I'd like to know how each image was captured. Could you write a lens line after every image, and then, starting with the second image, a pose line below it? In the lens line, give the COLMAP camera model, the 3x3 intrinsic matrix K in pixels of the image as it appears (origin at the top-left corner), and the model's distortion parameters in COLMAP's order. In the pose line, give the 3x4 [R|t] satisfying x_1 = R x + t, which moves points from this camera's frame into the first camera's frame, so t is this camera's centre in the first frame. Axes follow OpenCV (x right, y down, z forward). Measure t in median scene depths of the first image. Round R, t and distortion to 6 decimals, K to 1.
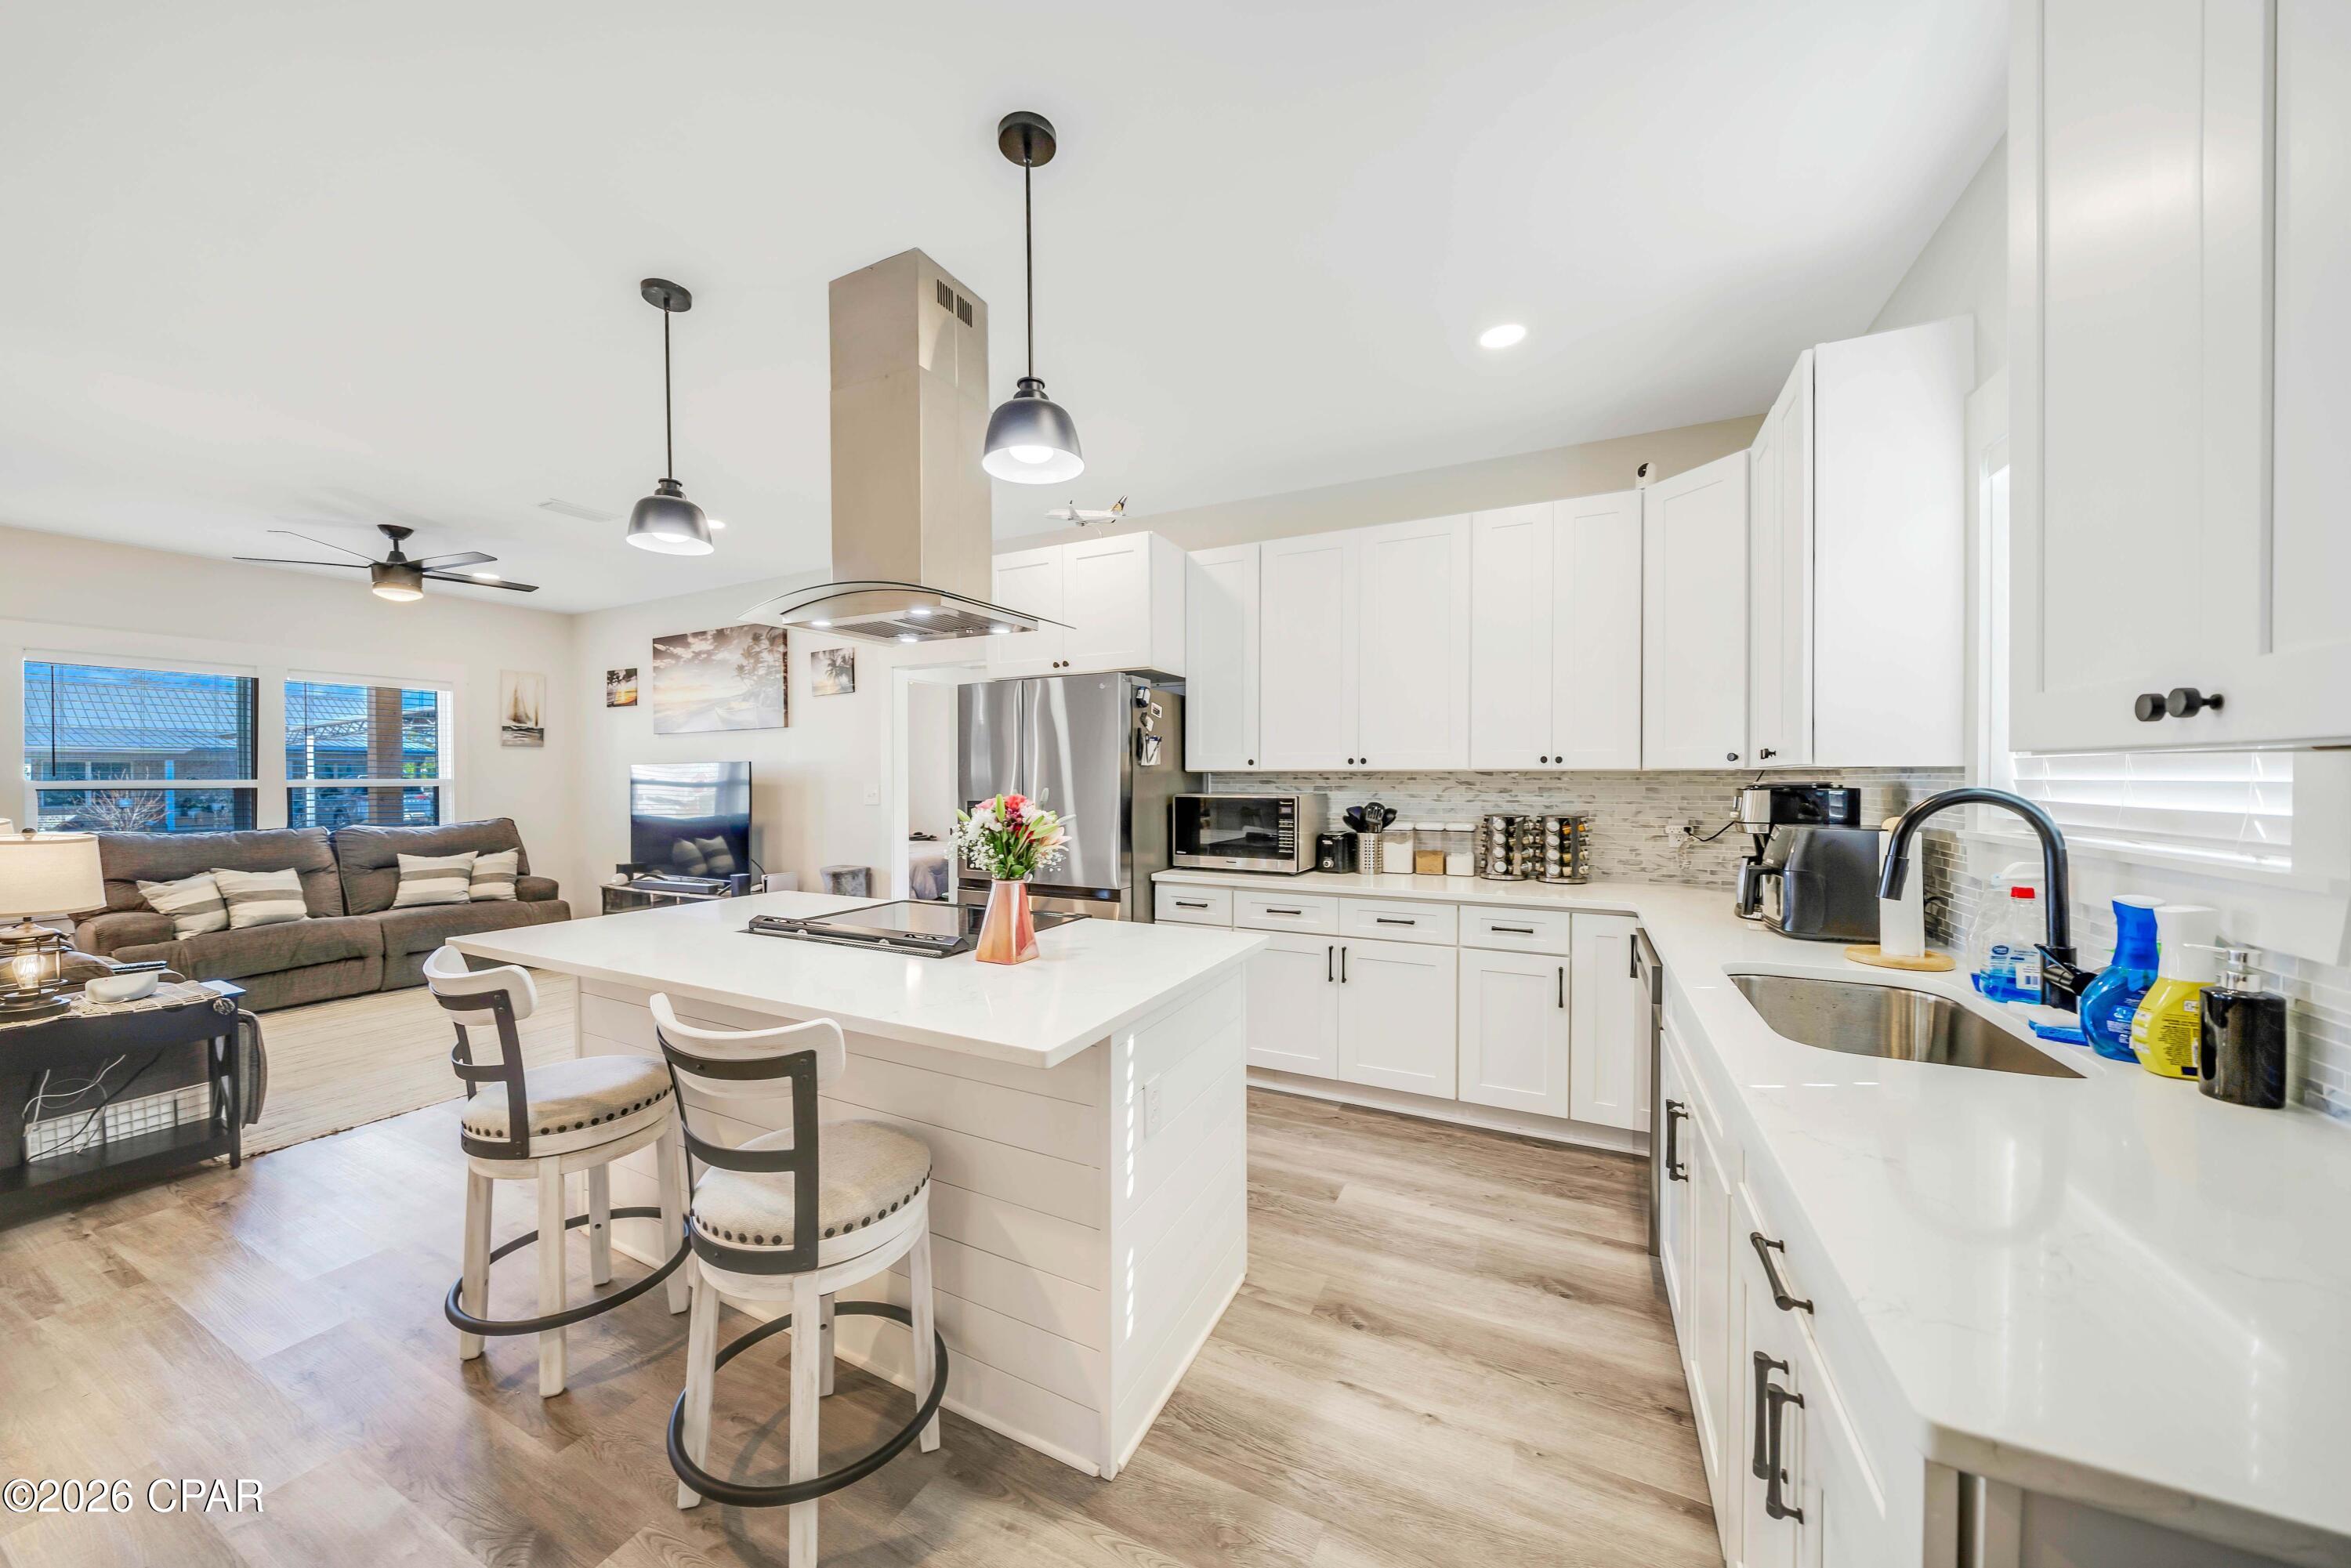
lens RADIAL K [[814.3, 0, 1159.2], [0, 814.3, 780.4], [0, 0, 1]] dist [-0.002126, -0.000250]
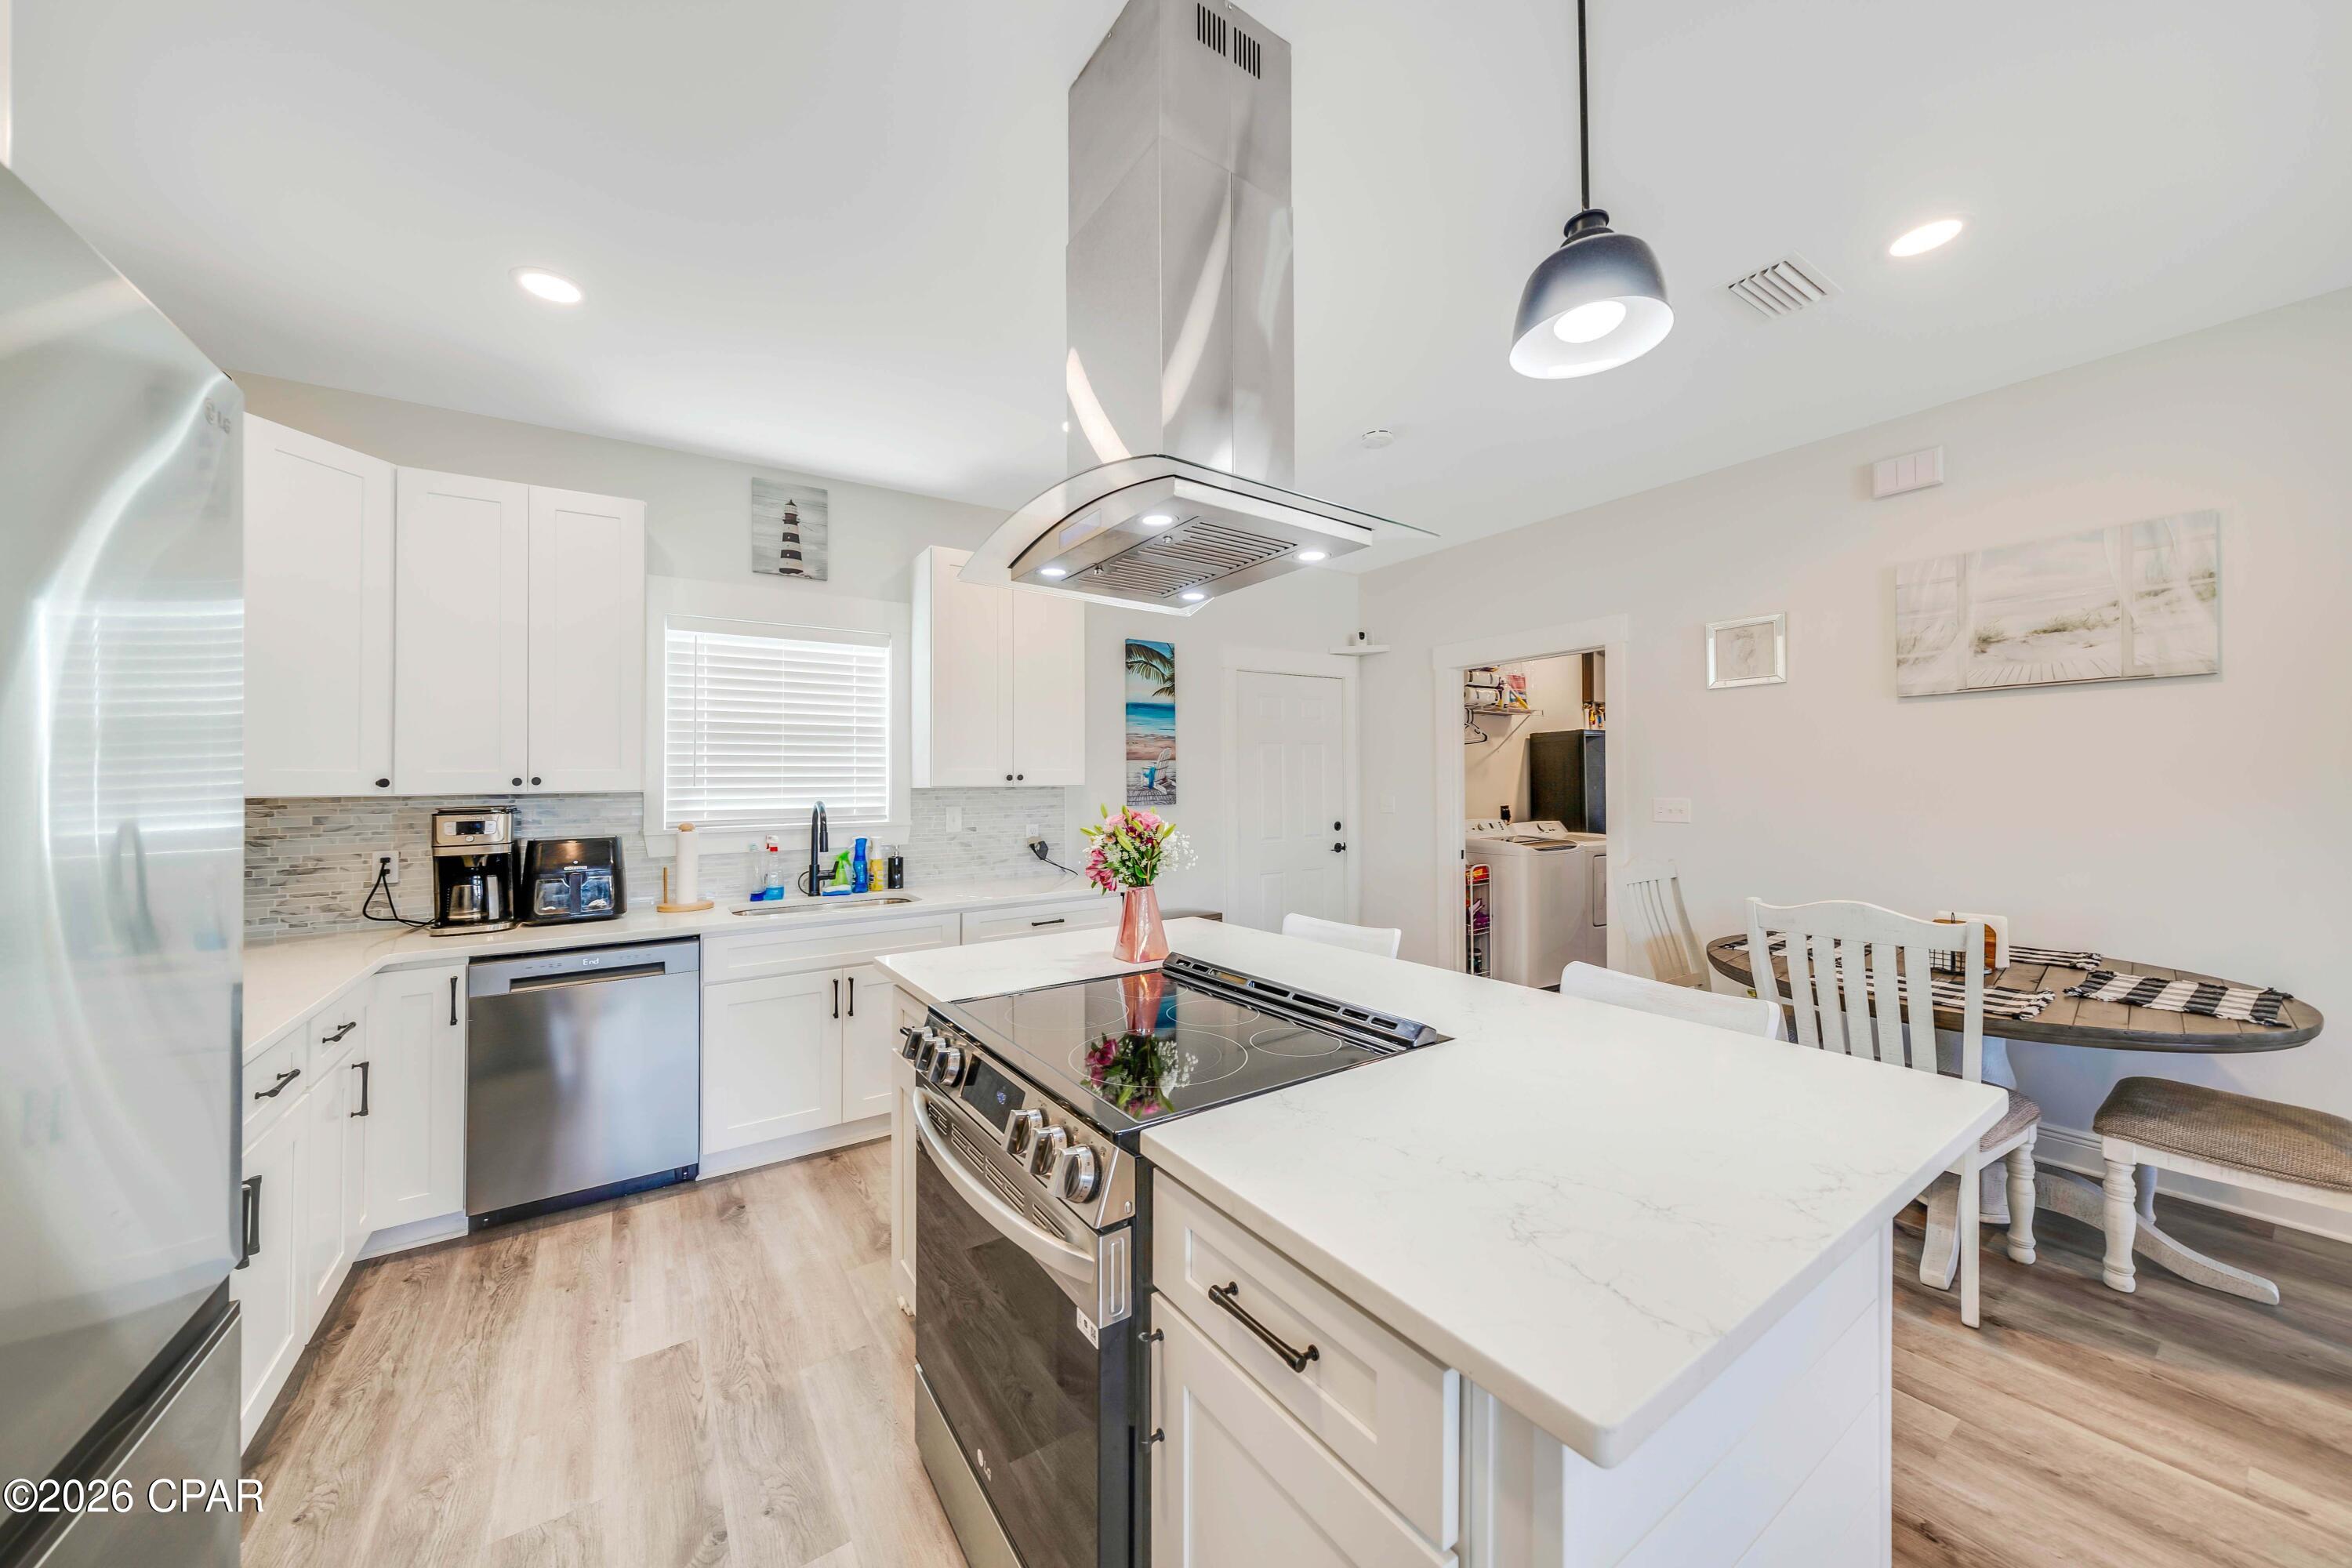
lens RADIAL K [[814.7, 0, 1179.6], [0, 814.7, 782.3], [0, 0, 1]] dist [-0.002126, -0.000250]
pose [[-0.875603, 0.017749, 0.482705, -0.394676], [0.018181, 0.999828, -0.003785, -0.005569], [-0.482689, 0.005462, -0.875775, 0.974628]]
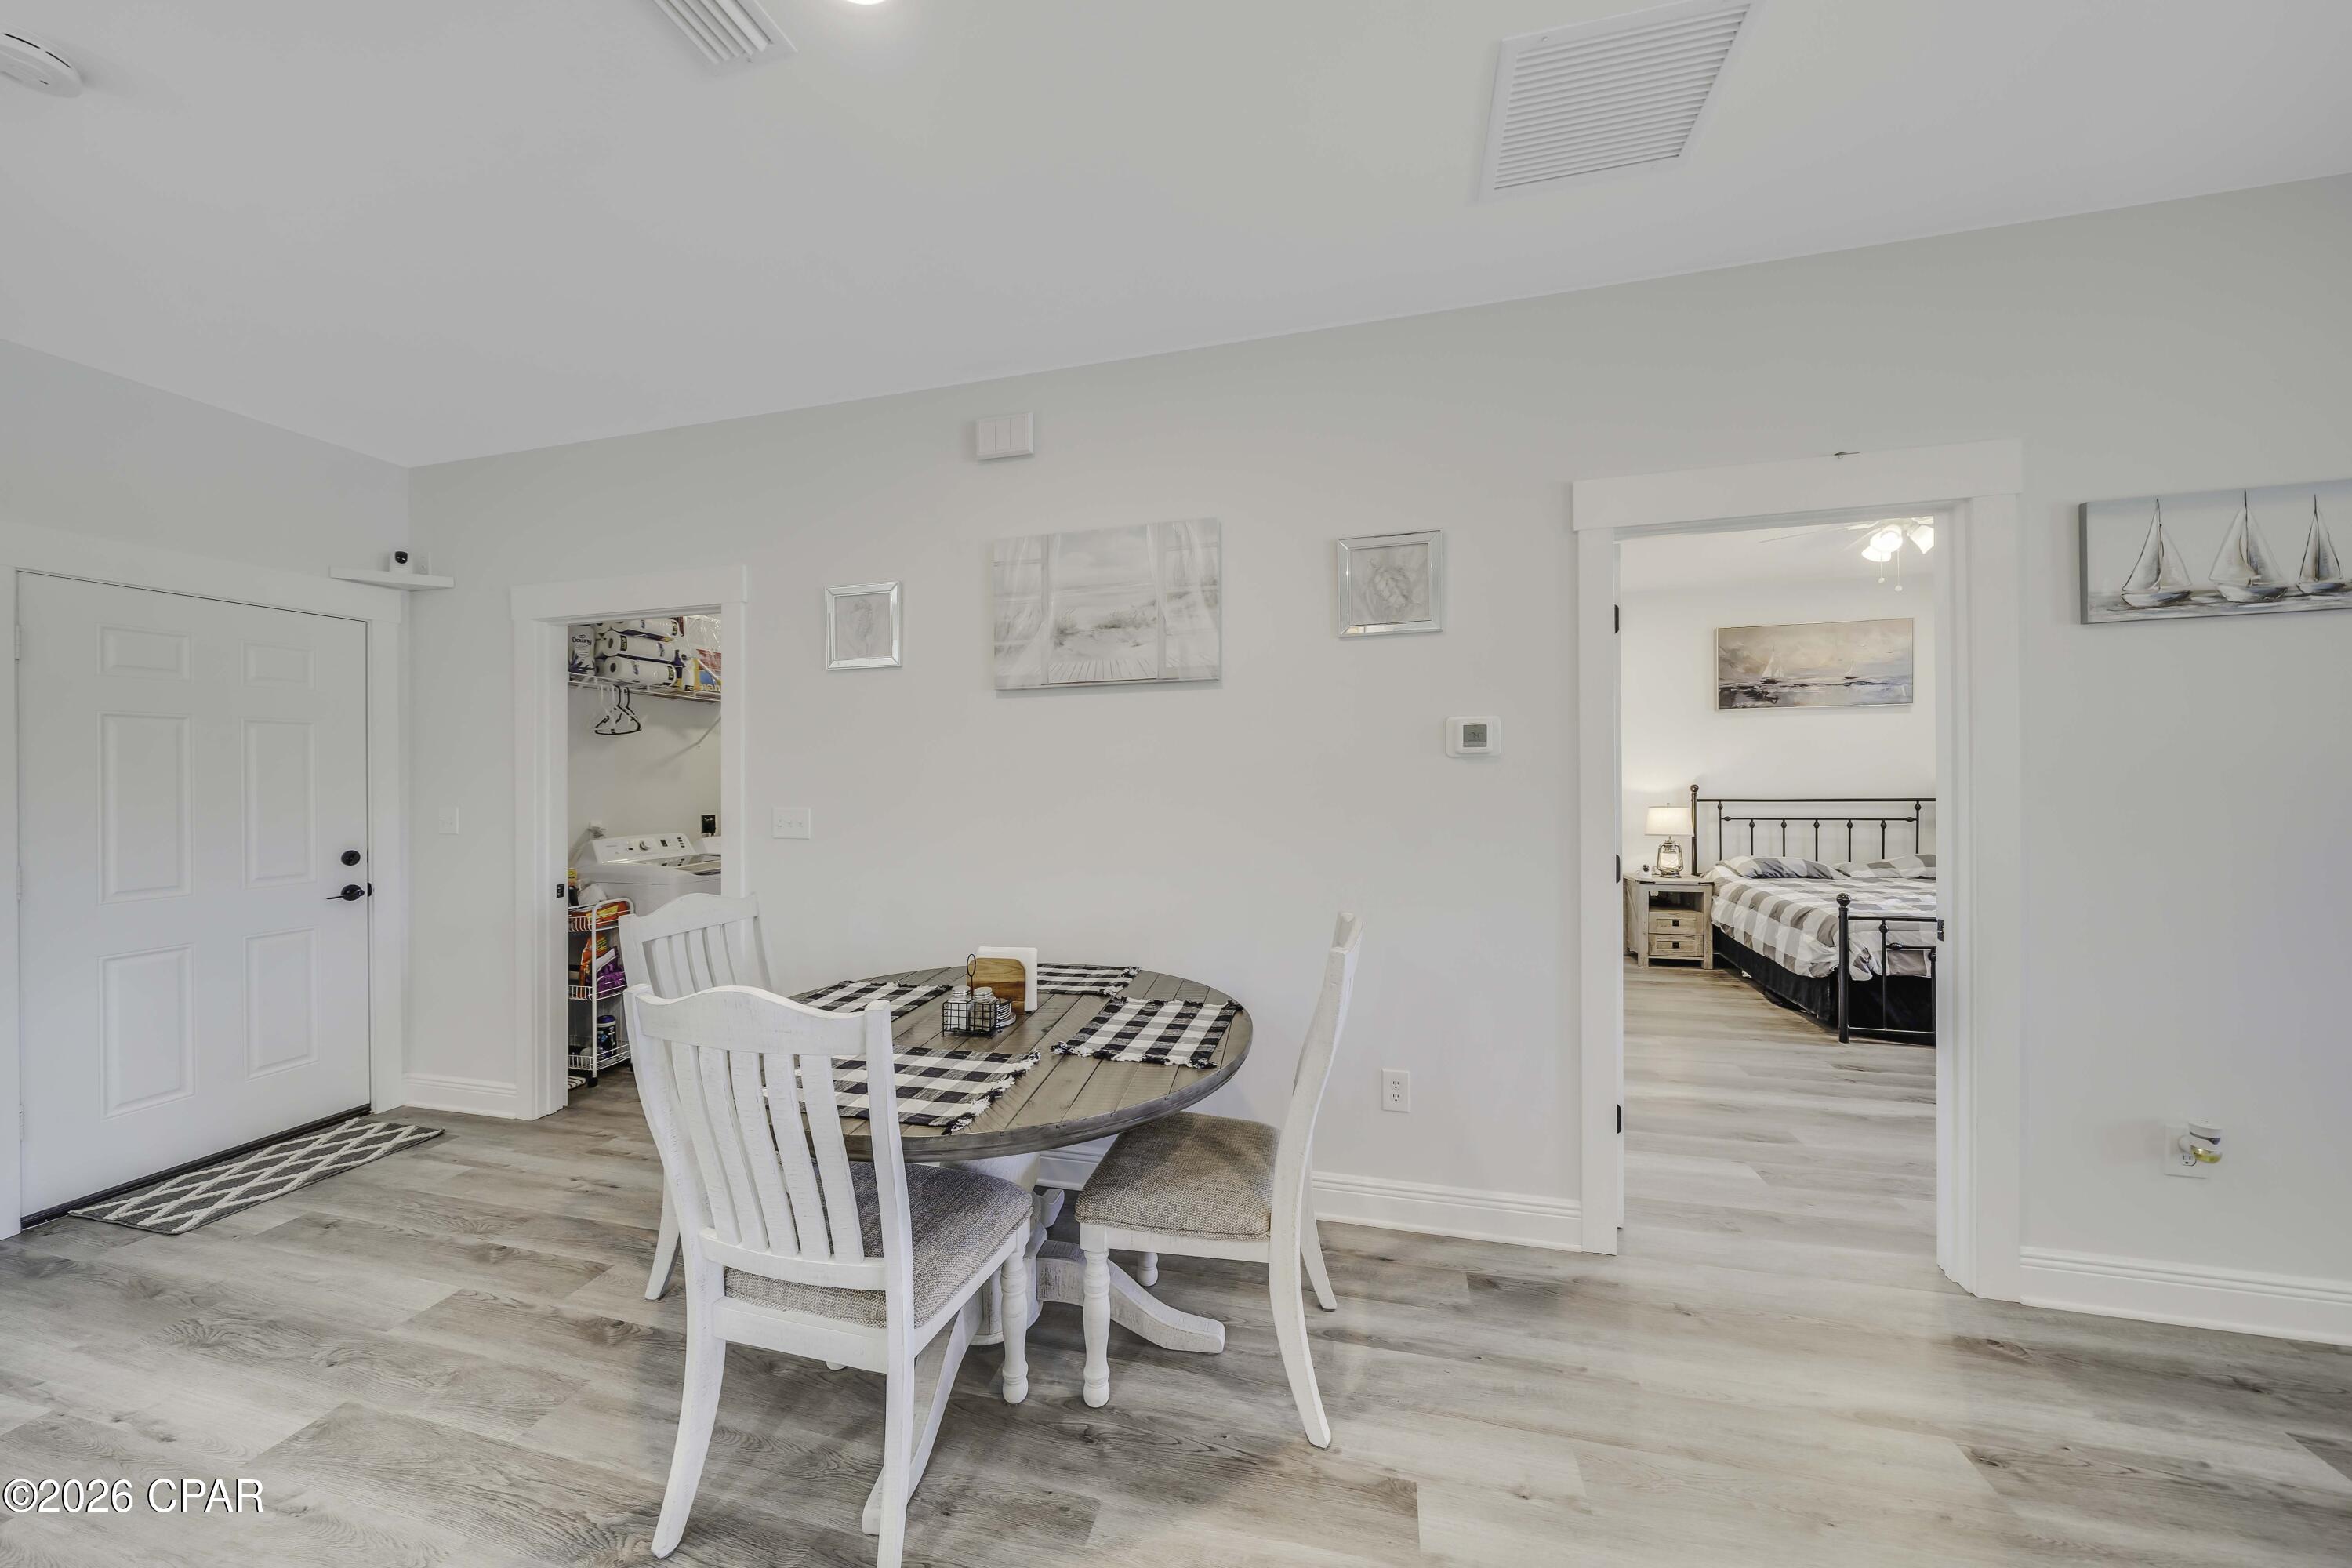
lens RADIAL K [[814.7, 0, 1165.0], [0, 814.7, 781.8], [0, 0, 1]] dist [-0.002126, -0.000250]
pose [[-0.977794, 0.018941, -0.208710, -0.630124], [0.017708, 0.999813, 0.007776, -0.003501], [0.208818, 0.003907, -0.977947, 0.639372]]
